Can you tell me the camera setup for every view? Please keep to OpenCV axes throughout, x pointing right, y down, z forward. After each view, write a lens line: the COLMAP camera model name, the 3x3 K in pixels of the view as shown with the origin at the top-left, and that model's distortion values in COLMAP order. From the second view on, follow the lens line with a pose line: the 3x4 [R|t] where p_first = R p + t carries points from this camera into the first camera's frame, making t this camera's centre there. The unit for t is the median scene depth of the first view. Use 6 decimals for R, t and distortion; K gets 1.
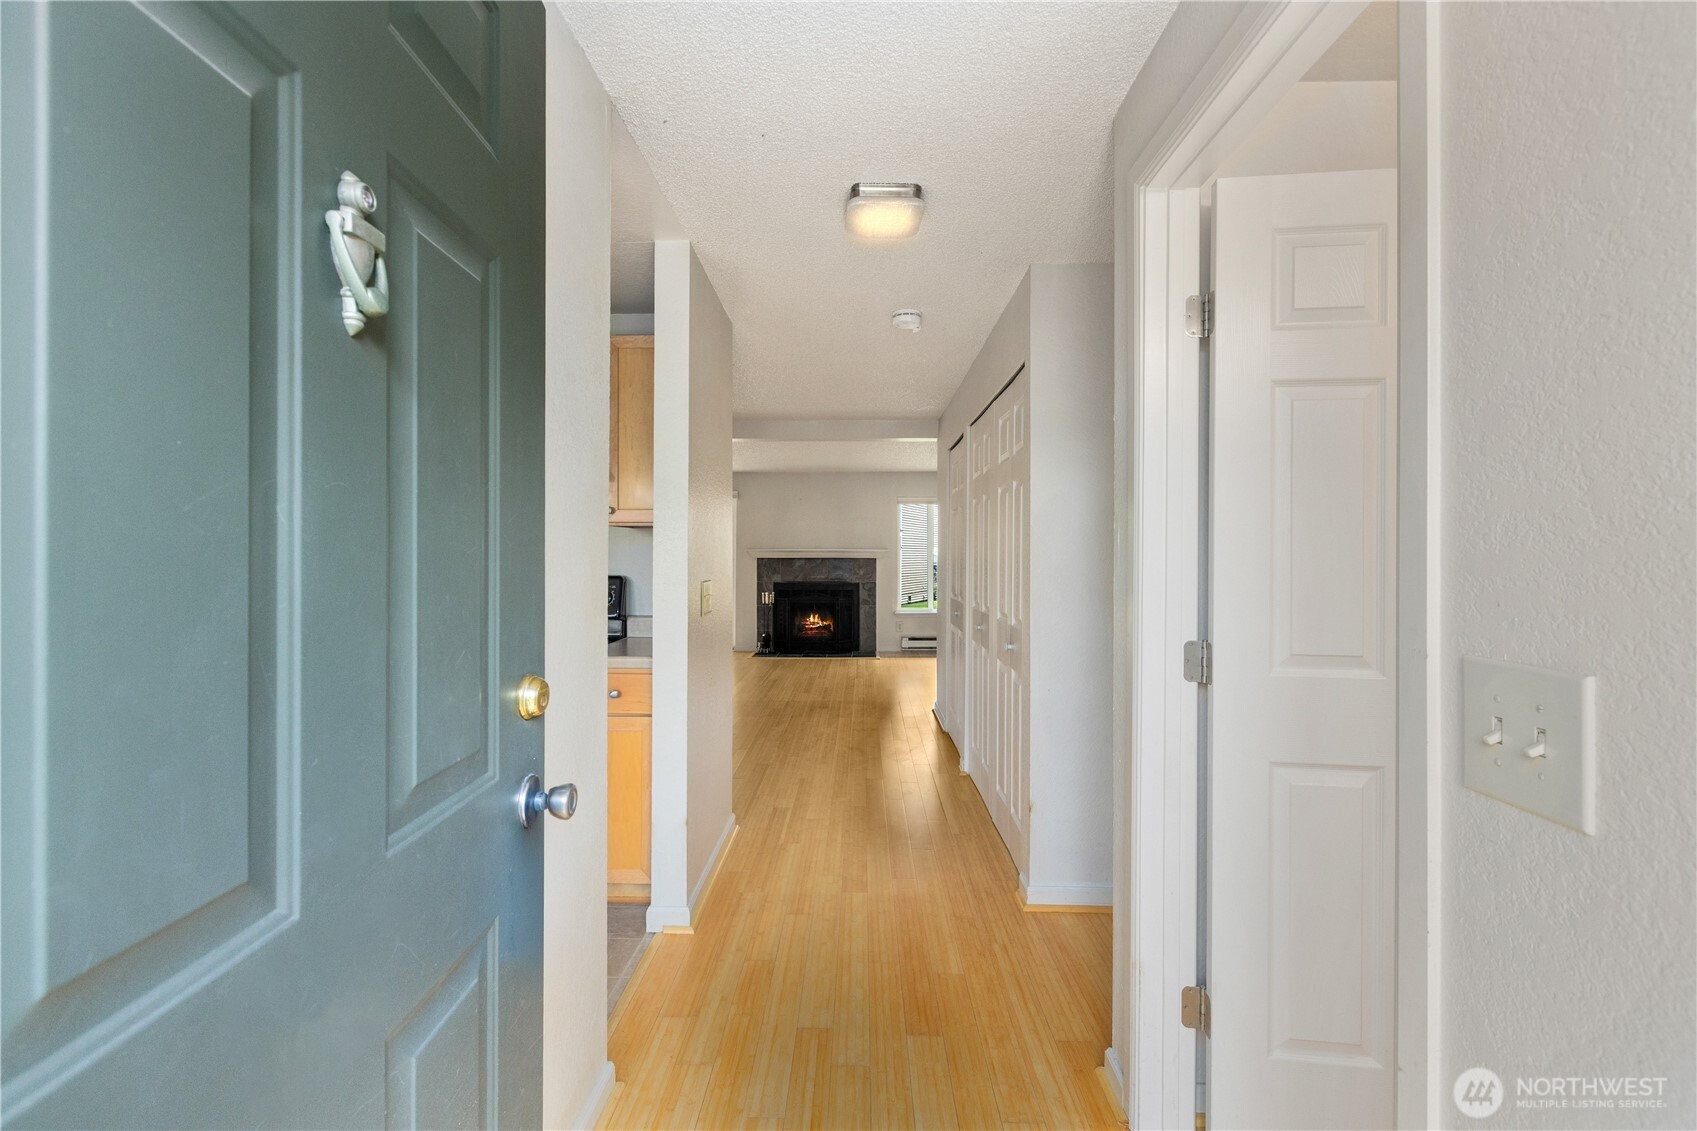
lens RADIAL K [[758.7, 0, 844.8], [0, 758.7, 555.7], [0, 0, 1]] dist [0.000317, -0.000009]
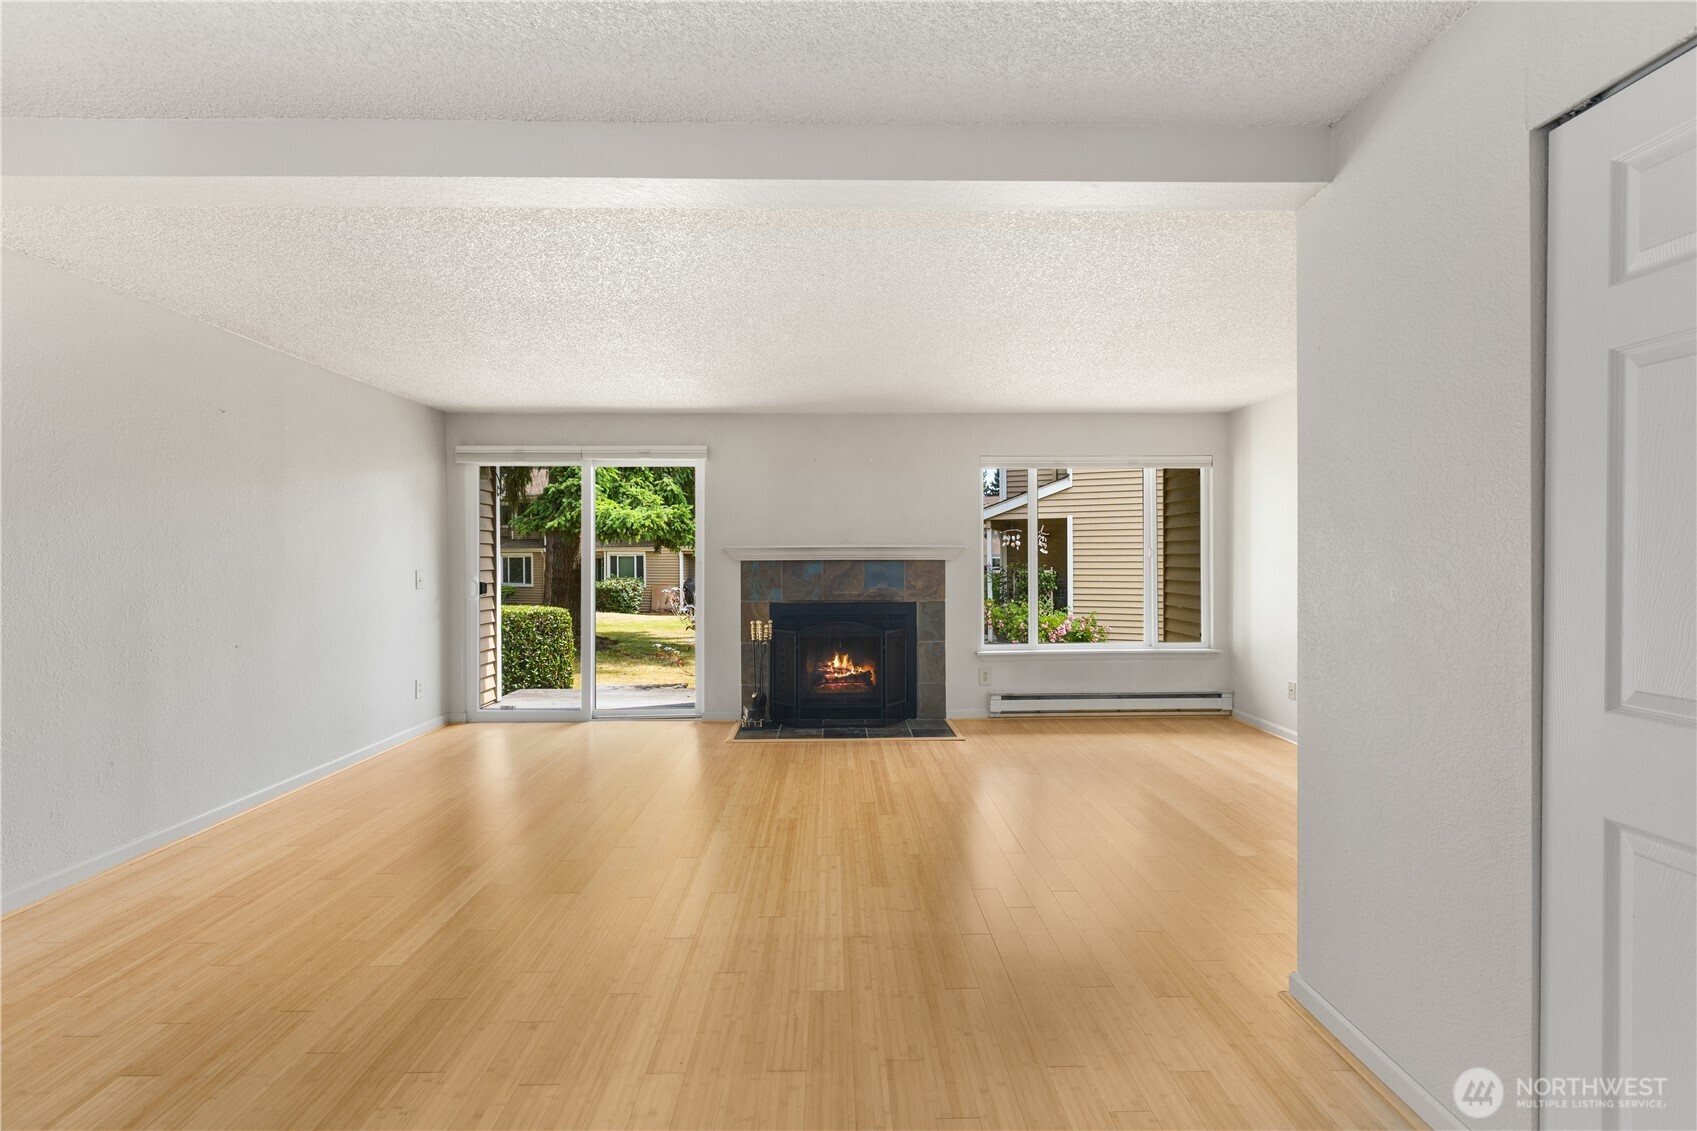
lens RADIAL K [[750.2, 0, 848.5], [0, 750.2, 565.5], [0, 0, 1]] dist [-0.003239, -0.000653]
pose [[0.999597, -0.006764, 0.027583, -0.049215], [0.006548, 0.999947, 0.007905, 0.002465], [-0.027635, -0.007721, 0.999588, 0.422188]]
